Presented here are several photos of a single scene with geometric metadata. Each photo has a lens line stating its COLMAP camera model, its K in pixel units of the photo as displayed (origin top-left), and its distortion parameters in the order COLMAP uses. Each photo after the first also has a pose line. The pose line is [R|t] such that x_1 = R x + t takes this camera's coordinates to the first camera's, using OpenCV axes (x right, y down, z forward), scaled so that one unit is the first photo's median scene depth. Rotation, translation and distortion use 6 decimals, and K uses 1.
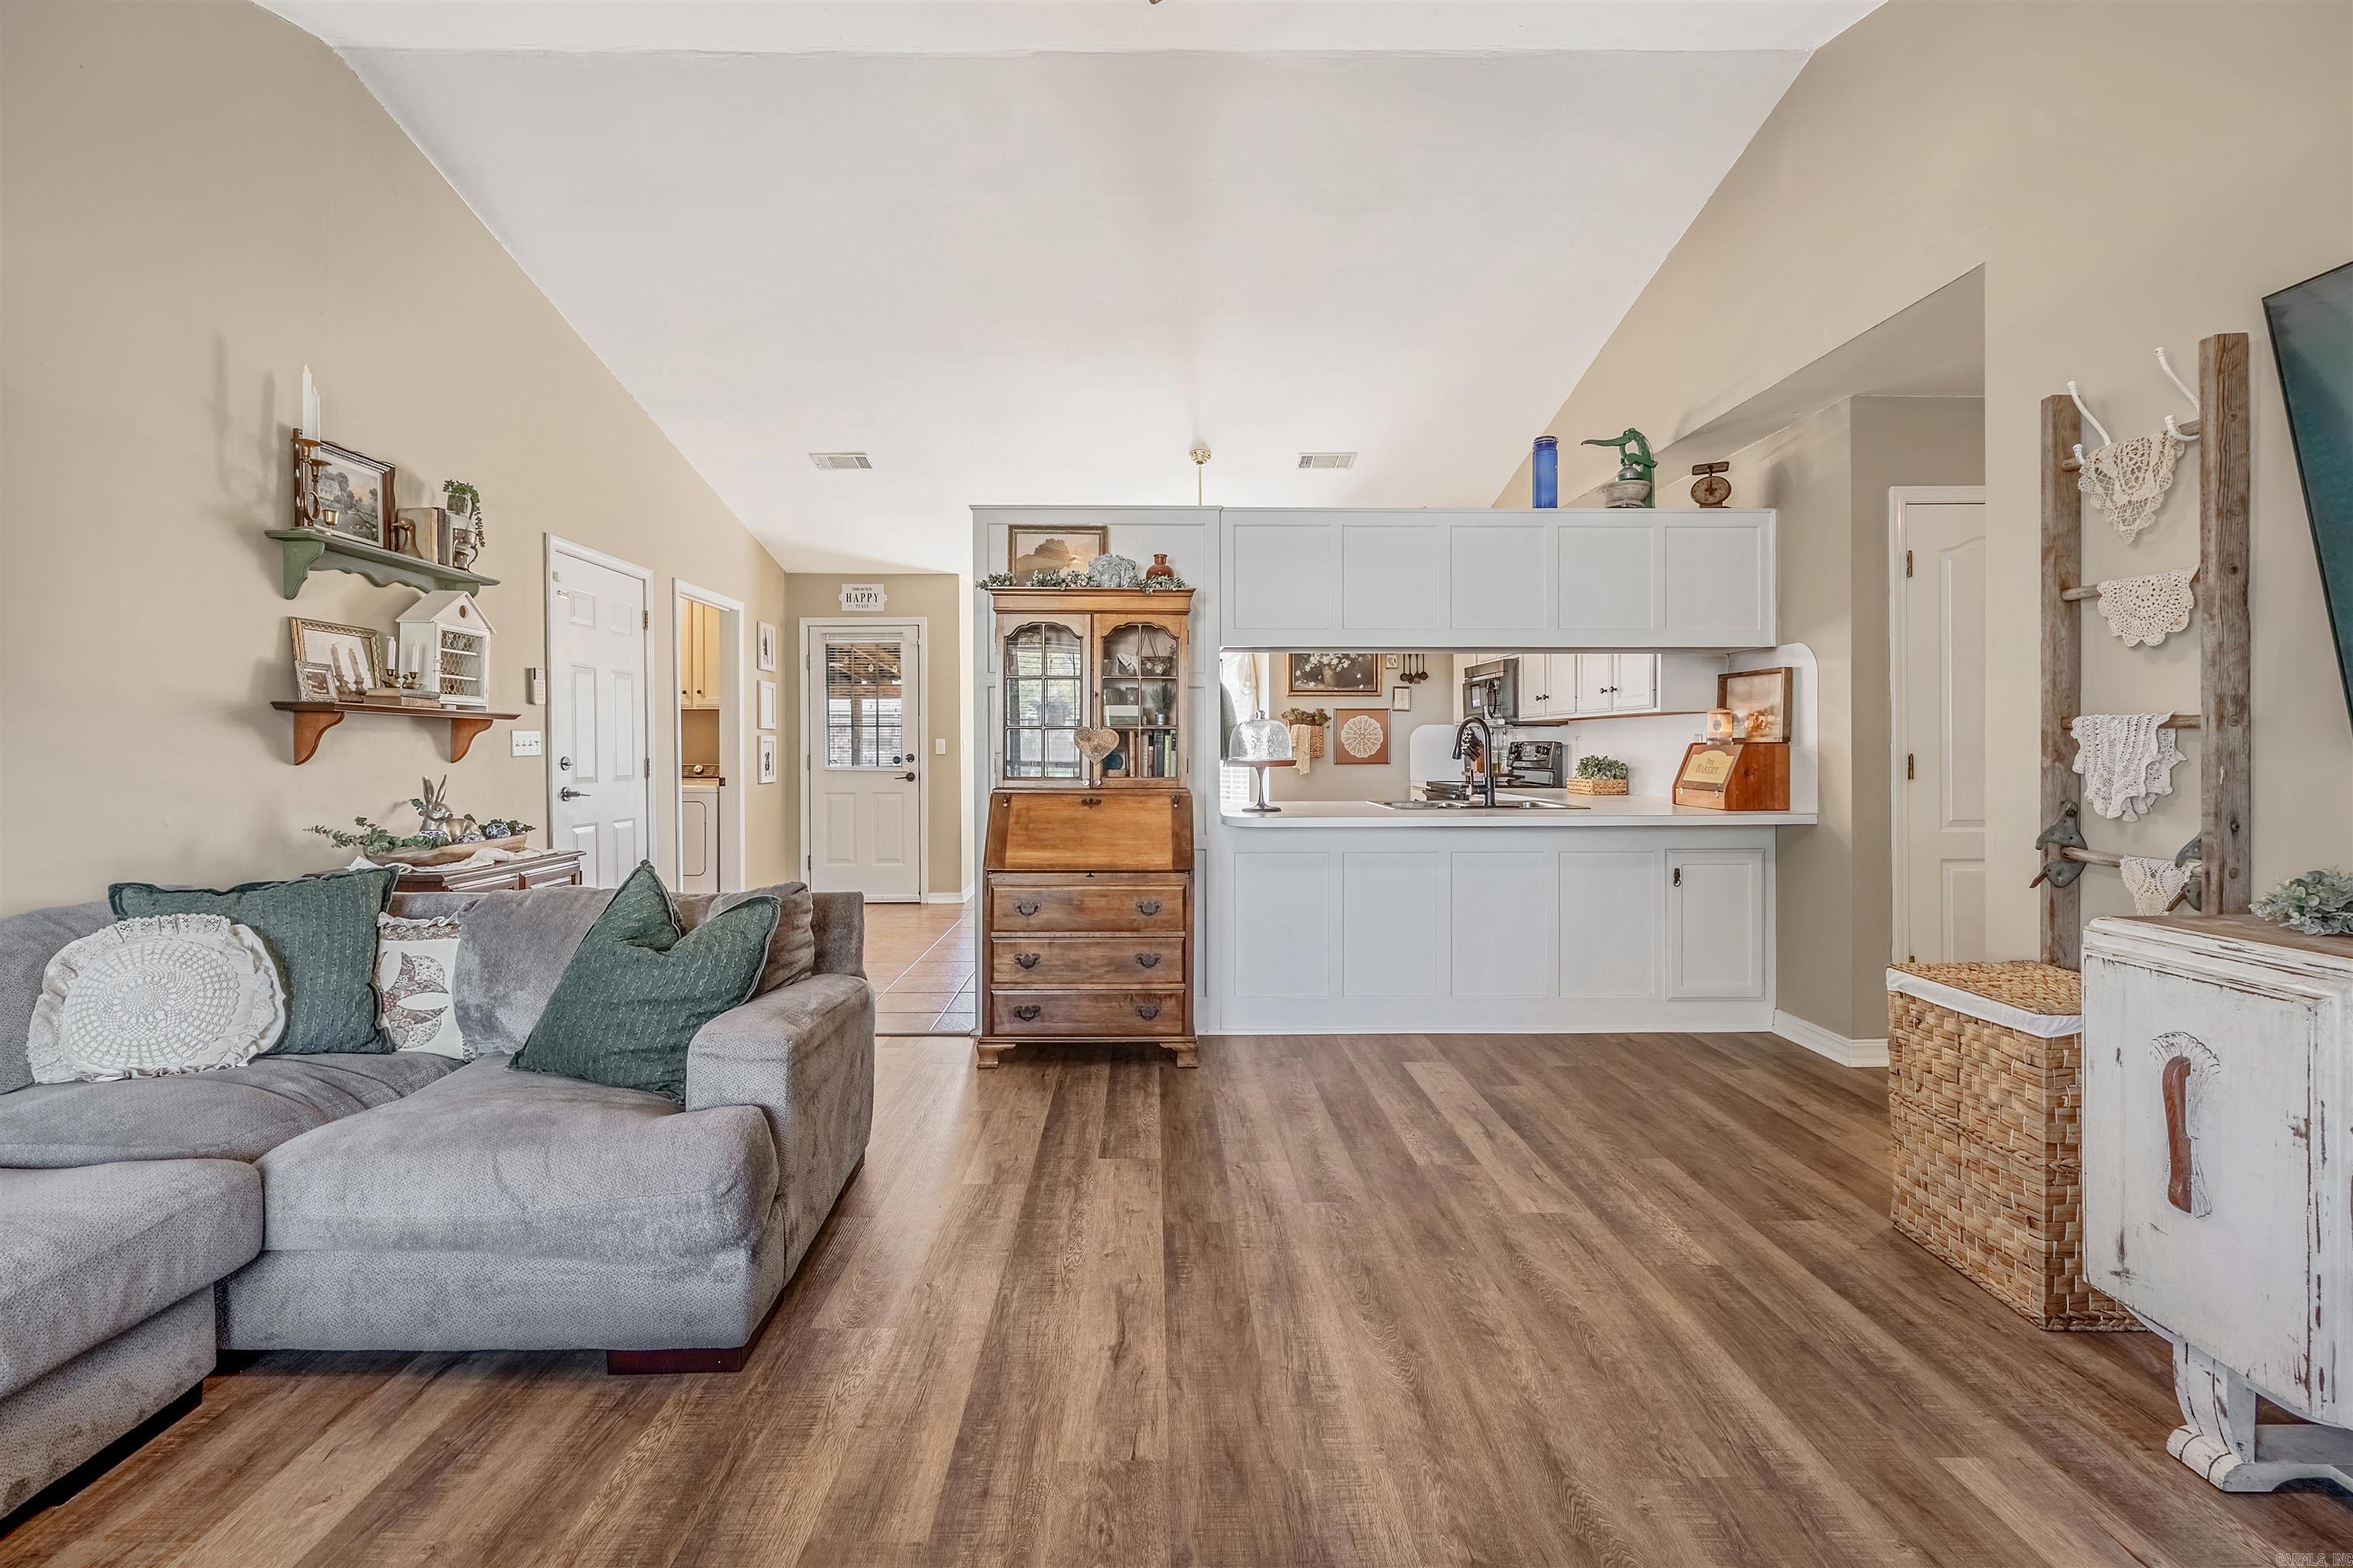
lens RADIAL K [[1020.0, 0, 1154.6], [0, 1020.0, 750.7], [0, 0, 1]] dist [-0.005420, -0.001654]
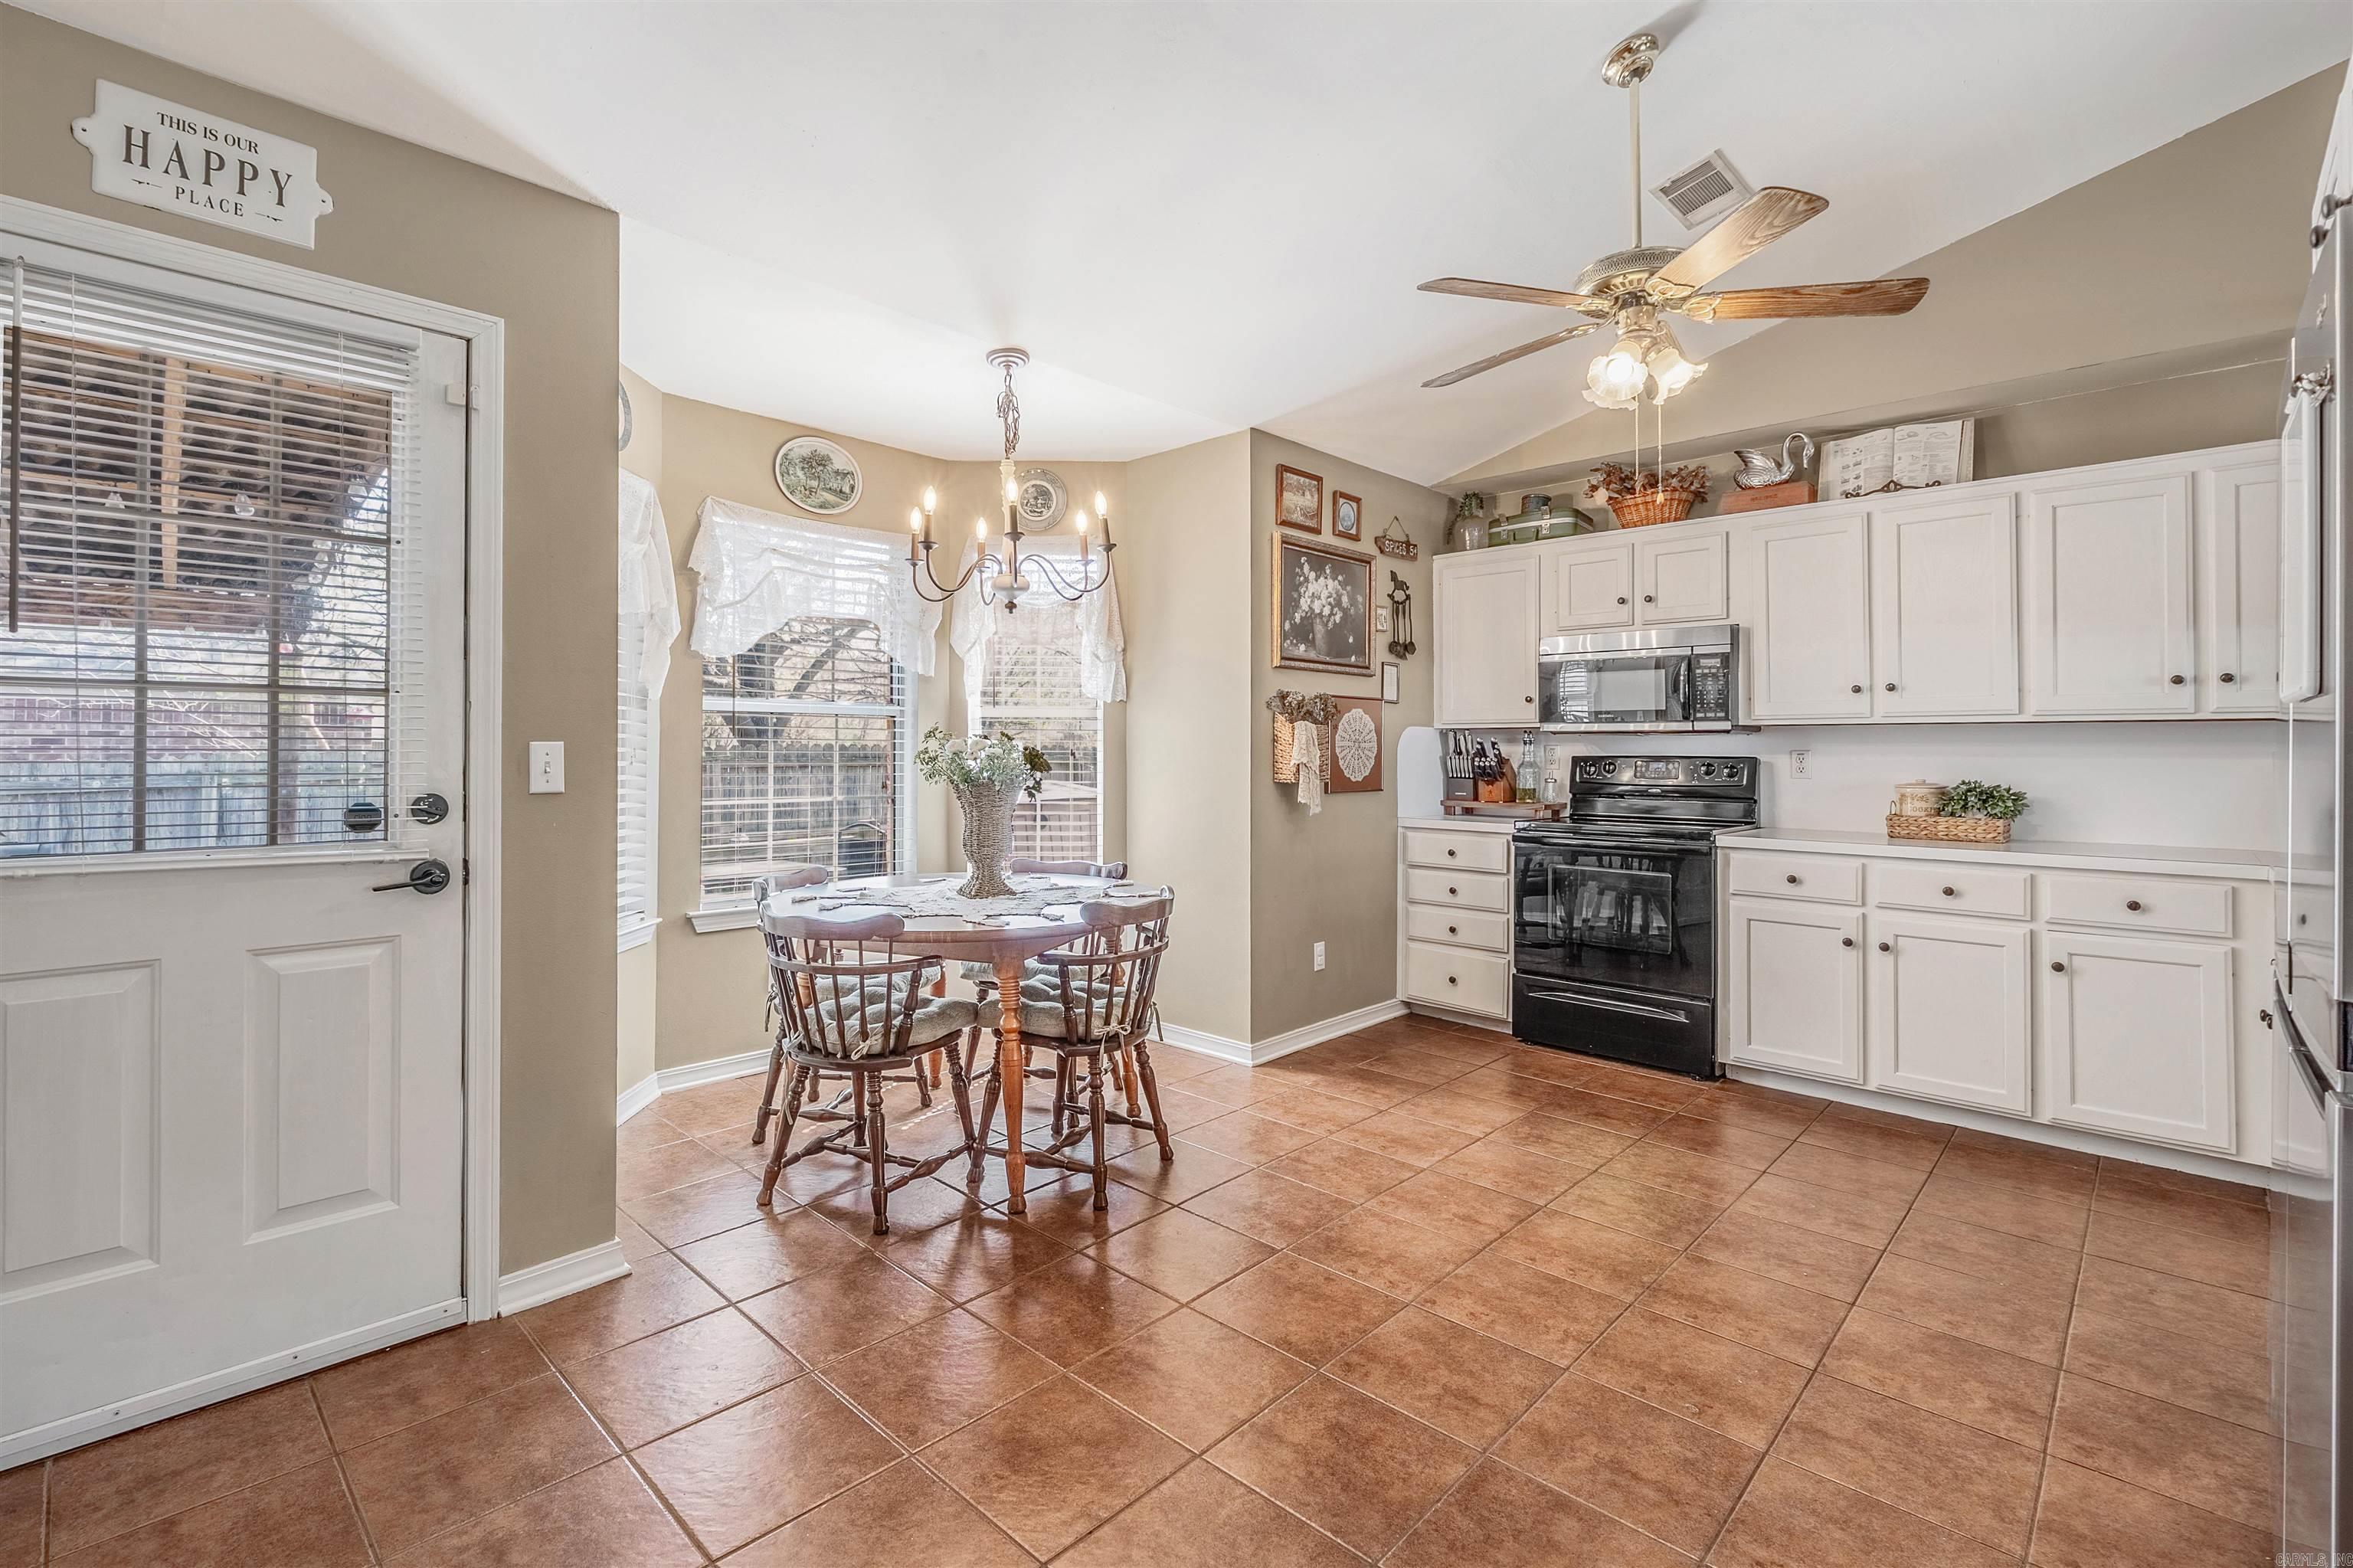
lens RADIAL K [[1020.0, 0, 1120.4], [0, 1020.0, 730.1], [0, 0, 1]] dist [-0.005420, -0.001654]
pose [[0.724466, 0.017643, 0.689085, -0.673514], [-0.002131, 0.999725, -0.023356, -0.018909], [-0.689308, 0.015453, 0.724304, 1.538086]]
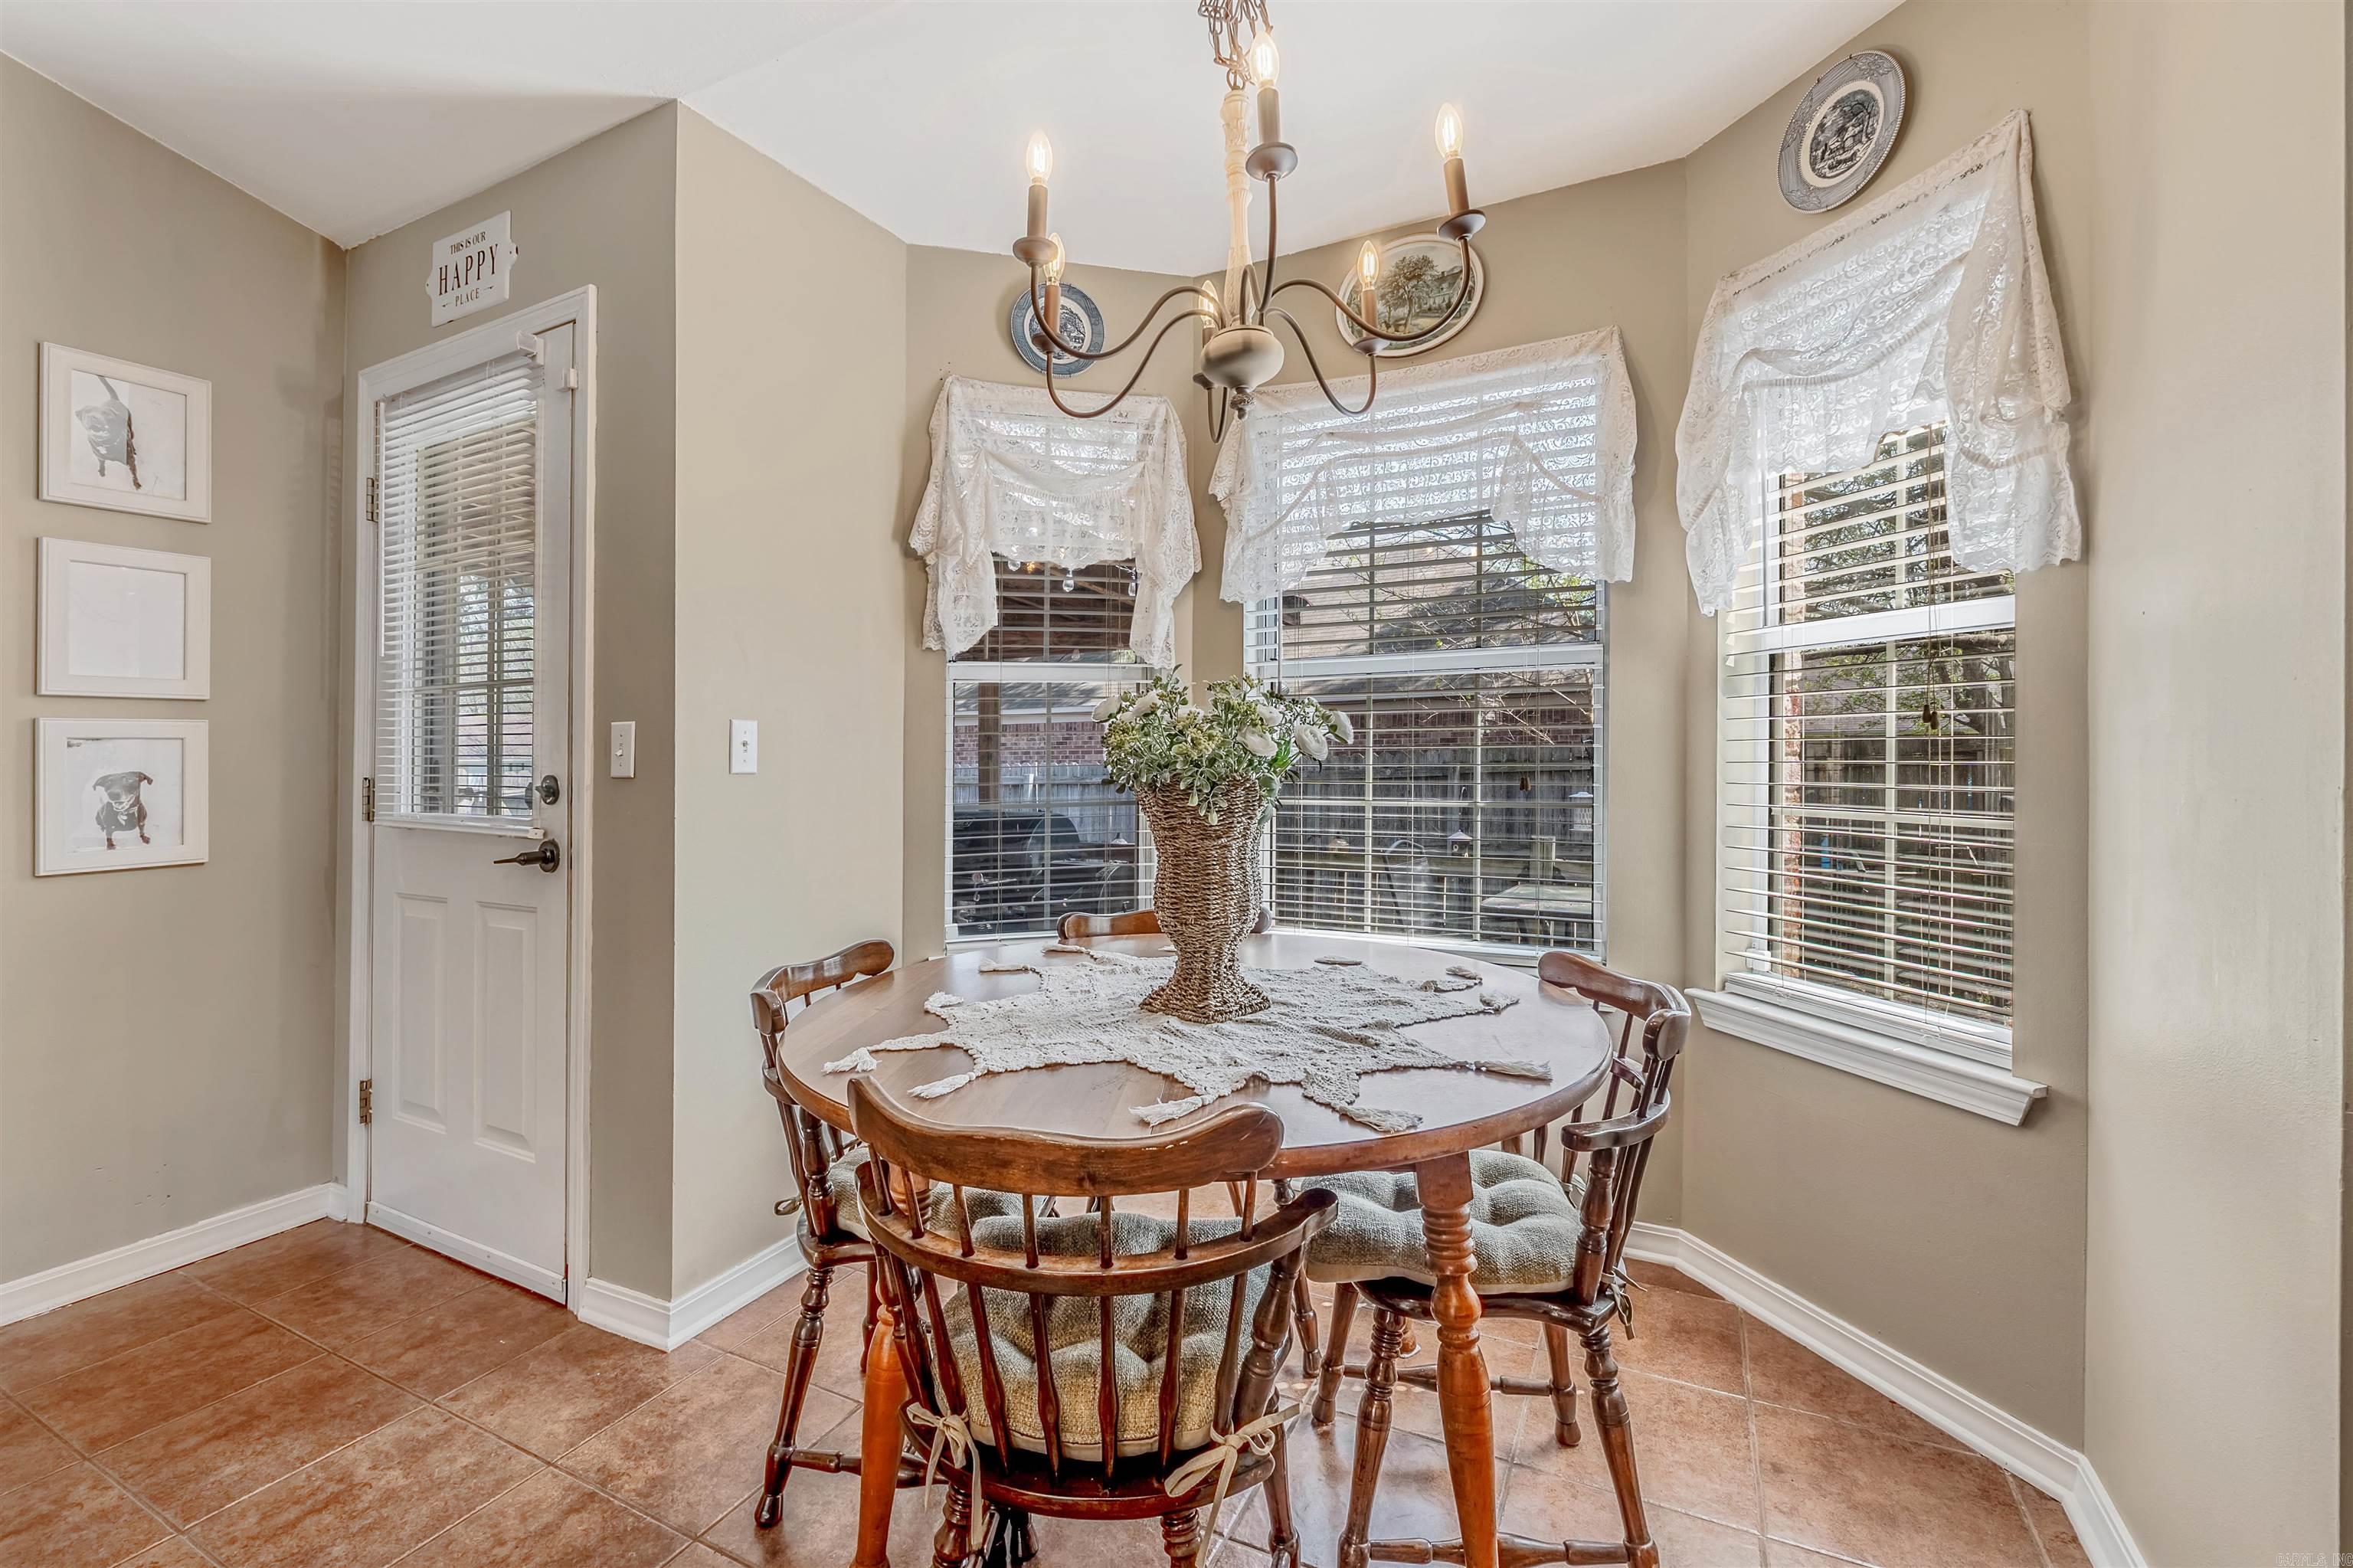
lens RADIAL K [[1020.0, 0, 1149.3], [0, 1020.0, 716.4], [0, 0, 1]] dist [-0.005420, -0.001654]
pose [[0.882776, -0.023956, -0.469183, 0.091657], [0.006629, 0.999235, -0.038547, -0.002455], [0.469747, 0.030918, 0.882259, 1.899682]]
